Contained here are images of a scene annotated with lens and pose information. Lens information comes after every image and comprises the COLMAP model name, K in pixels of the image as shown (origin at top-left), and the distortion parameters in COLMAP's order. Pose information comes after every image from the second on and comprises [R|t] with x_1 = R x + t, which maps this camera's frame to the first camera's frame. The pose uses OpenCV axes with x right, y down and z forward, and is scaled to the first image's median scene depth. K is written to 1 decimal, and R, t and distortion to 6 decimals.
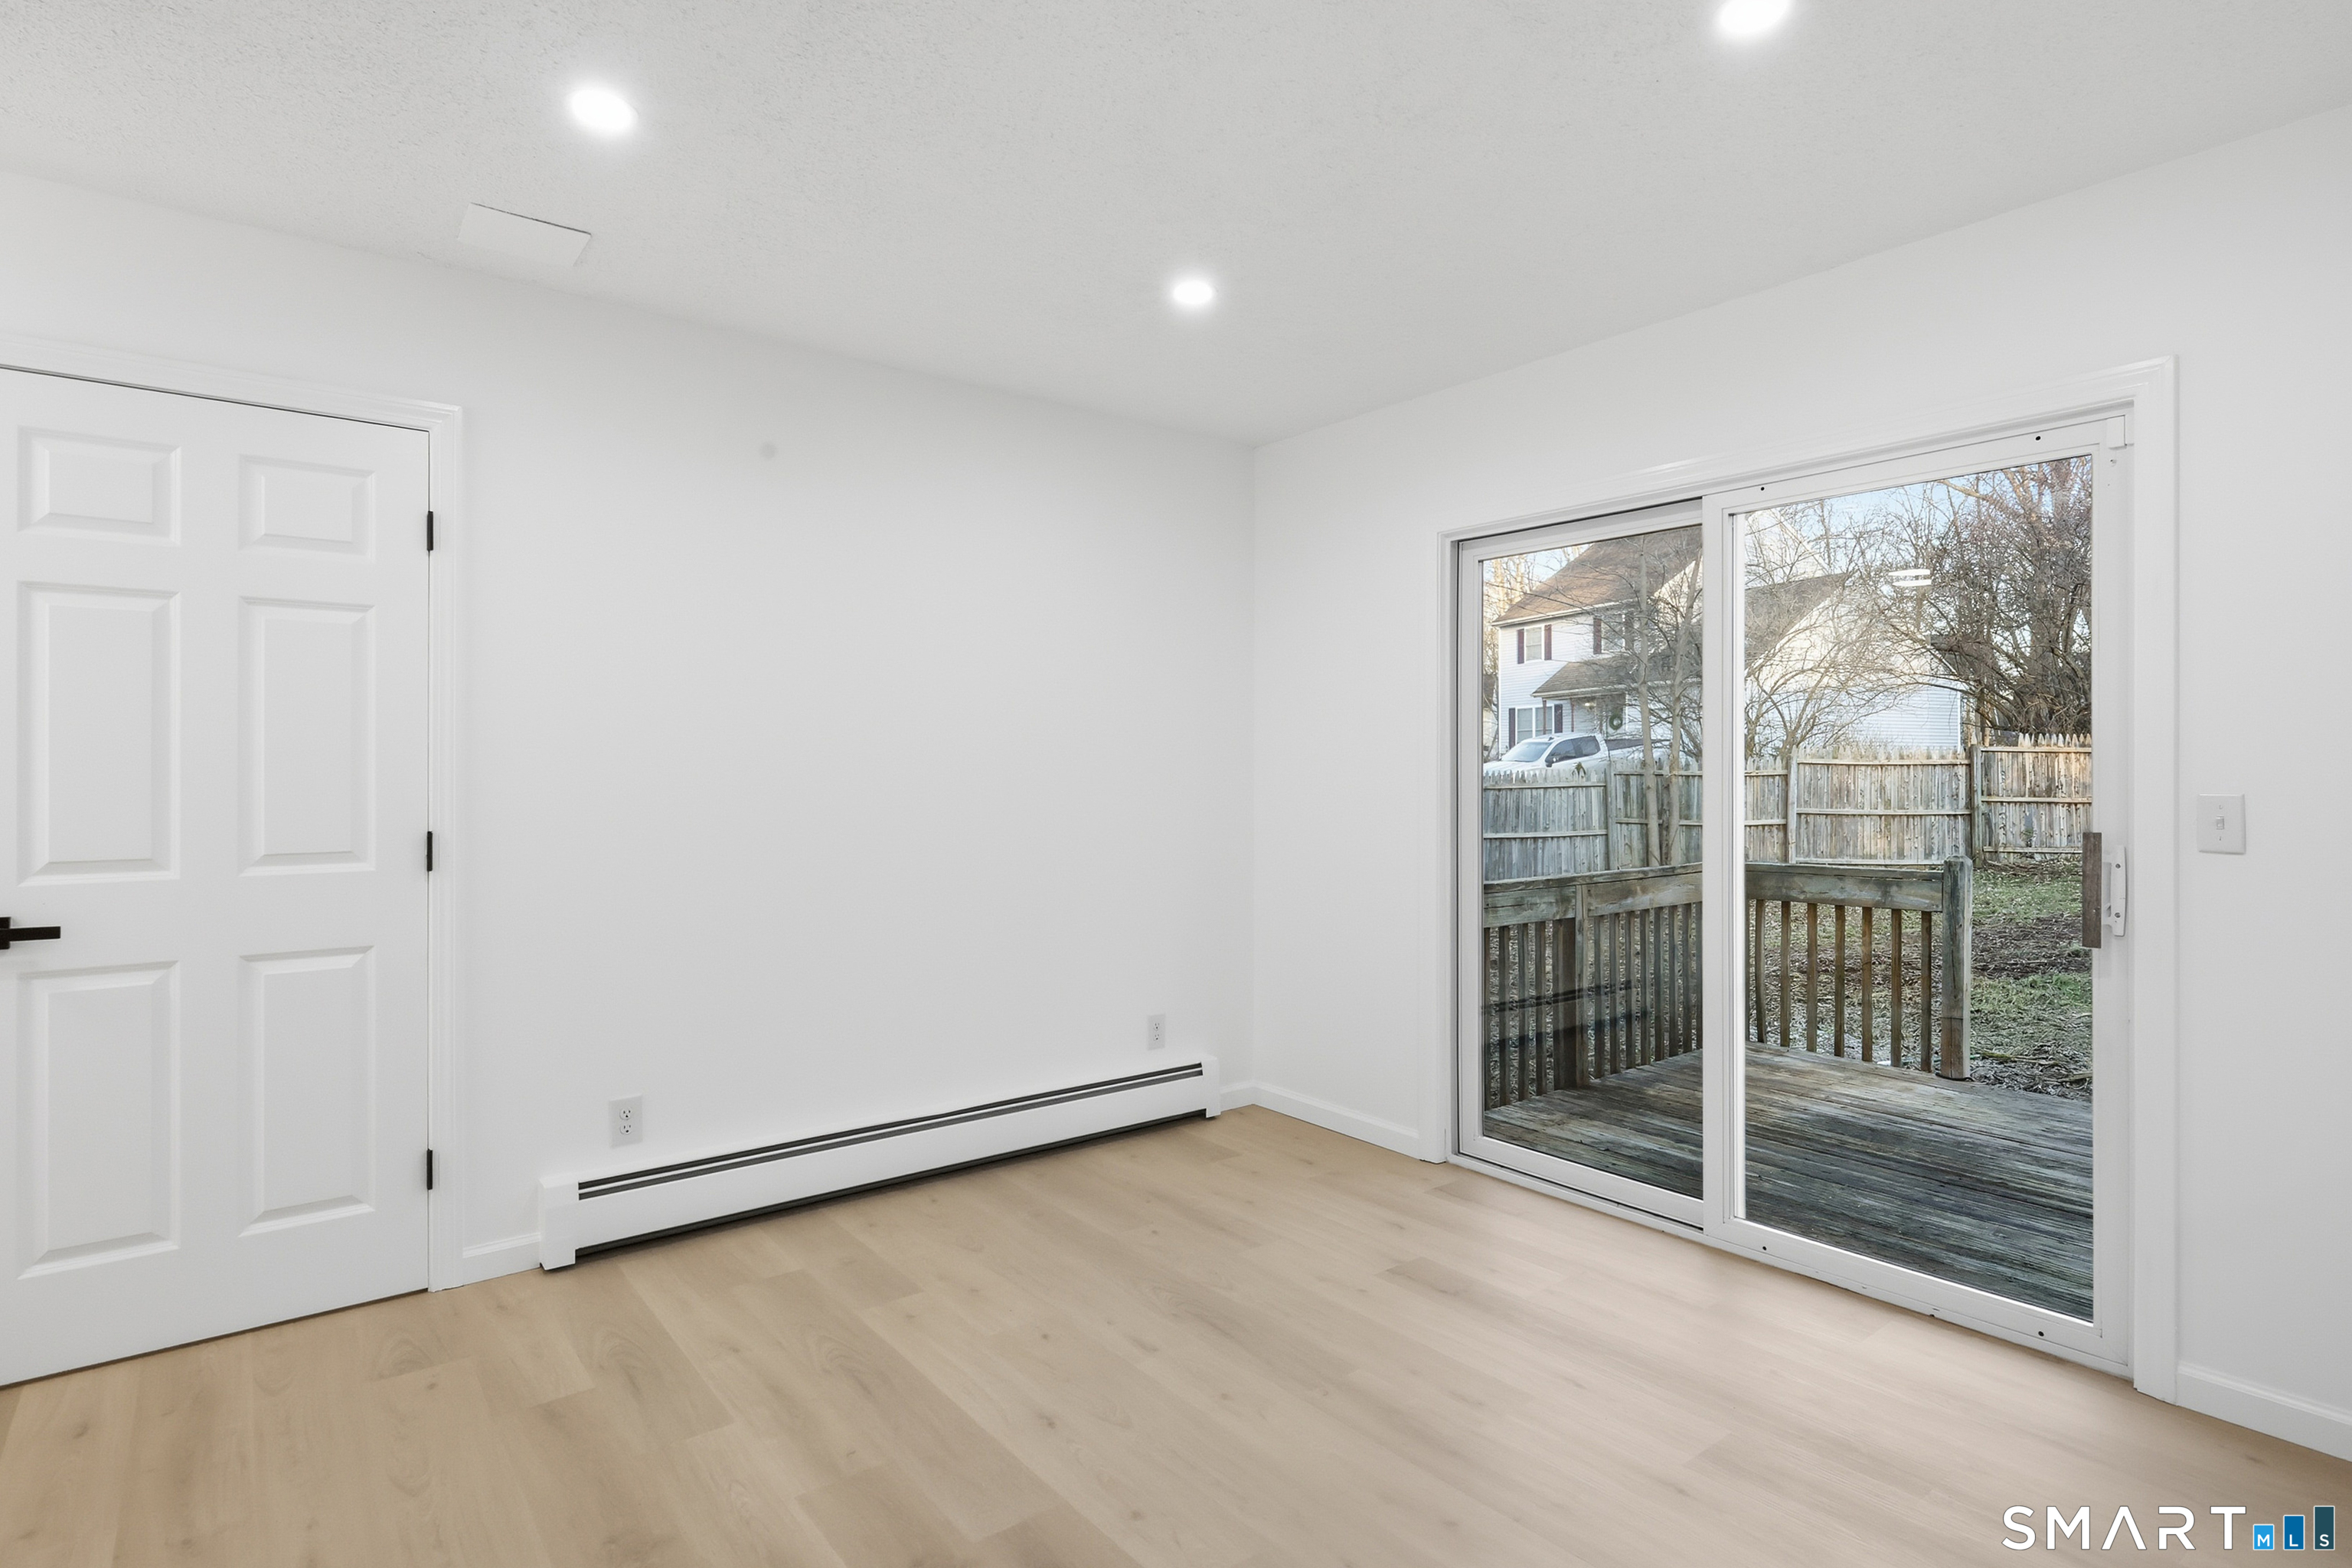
lens RADIAL K [[1185.2, 0, 1187.3], [0, 1185.2, 768.9], [0, 0, 1]] dist [-0.001789, -0.000376]
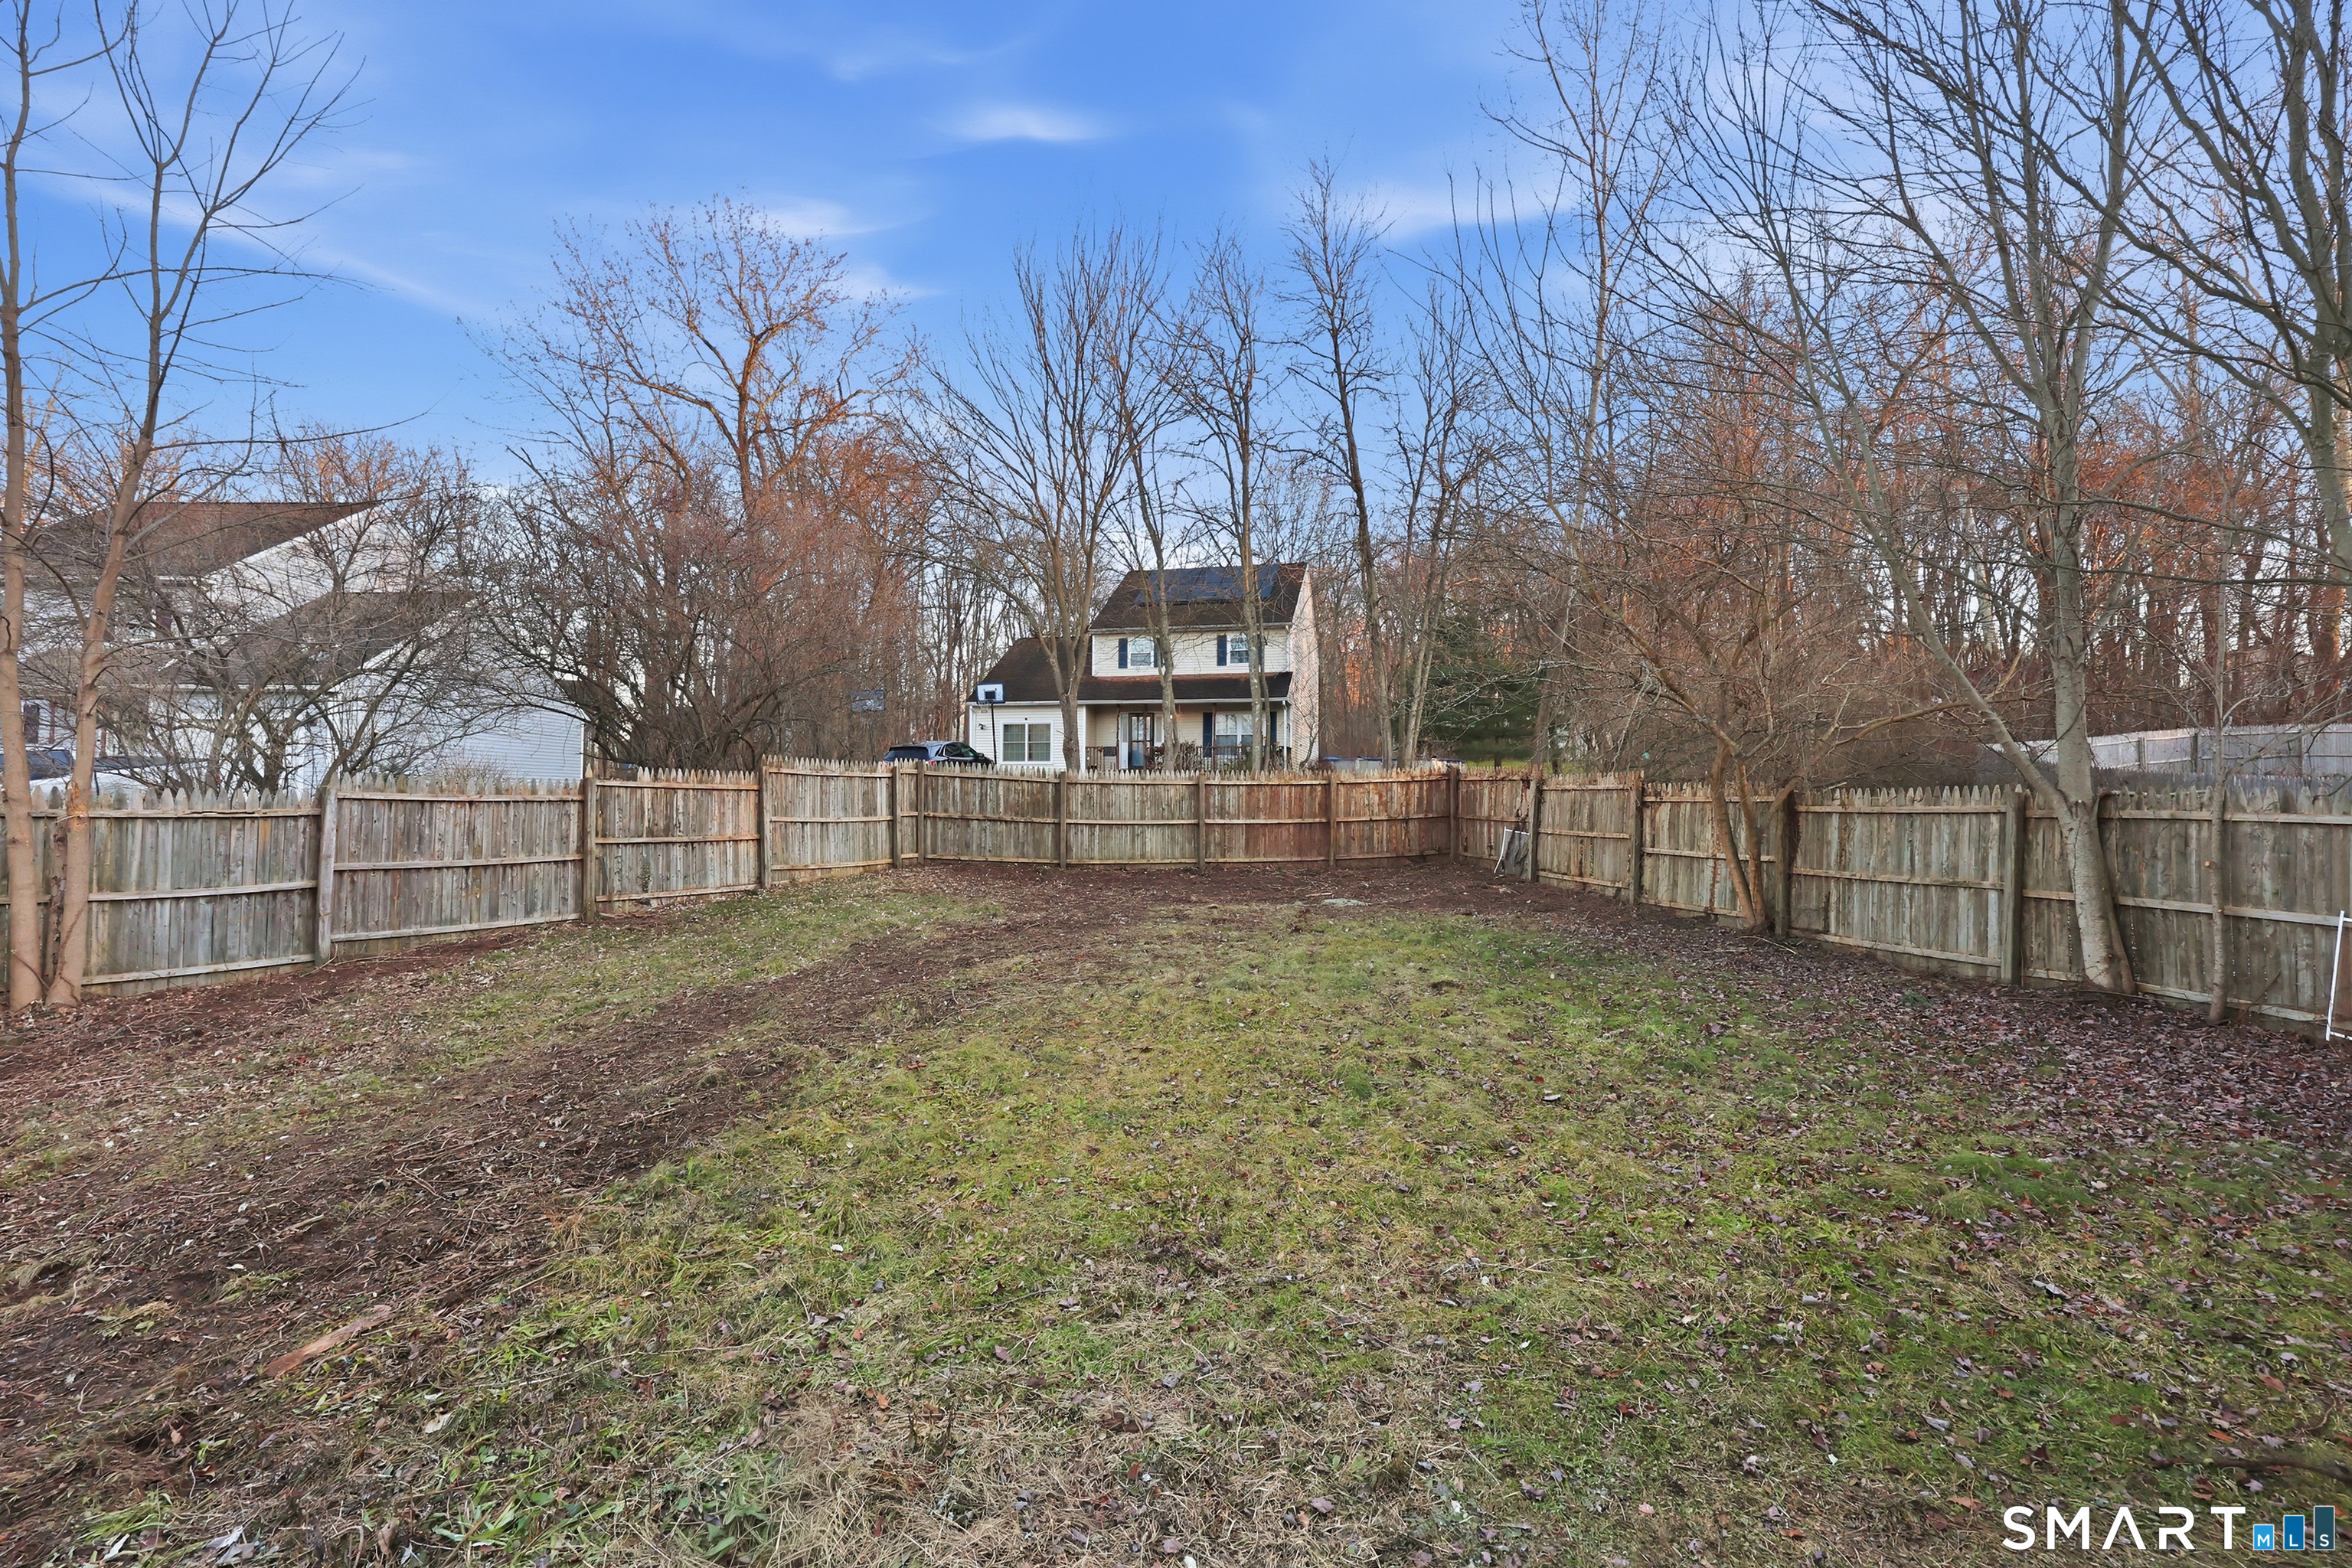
lens RADIAL K [[962.1, 0, 1169.2], [0, 962.1, 773.1], [0, 0, 1]] dist [0.001914, -0.000538]
pose [[0.436821, 0.029416, 0.899067, 0.220262], [-0.008999, 0.999558, -0.028331, -0.007944], [-0.899504, 0.004285, 0.436892, 0.315856]]
